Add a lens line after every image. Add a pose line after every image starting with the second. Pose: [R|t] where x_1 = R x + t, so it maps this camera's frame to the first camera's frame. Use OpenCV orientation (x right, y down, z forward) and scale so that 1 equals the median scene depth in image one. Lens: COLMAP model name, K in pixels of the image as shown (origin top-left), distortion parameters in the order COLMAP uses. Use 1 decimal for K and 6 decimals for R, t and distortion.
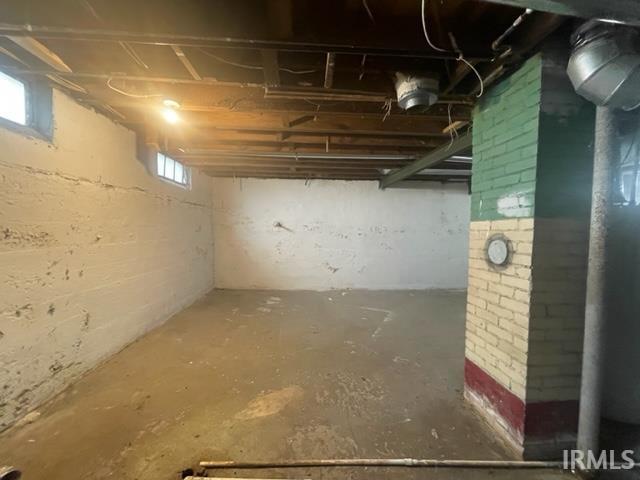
lens RADIAL K [[260.2, 0, 317.9], [0, 260.2, 238.7], [0, 0, 1]] dist [-0.000385, -0.001425]
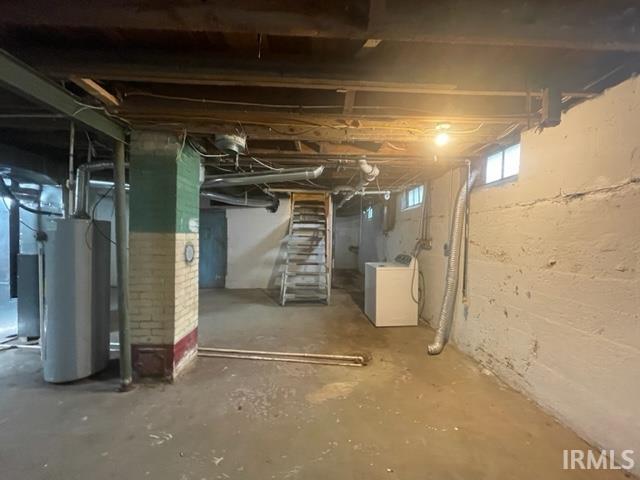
lens RADIAL K [[260.2, 0, 319.4], [0, 260.2, 241.8], [0, 0, 1]] dist [-0.000385, -0.001425]
pose [[-0.999140, -0.031929, 0.026447, -0.127908], [-0.030397, 0.997944, 0.056419, -0.118206], [-0.028194, 0.055567, -0.998057, 2.262666]]
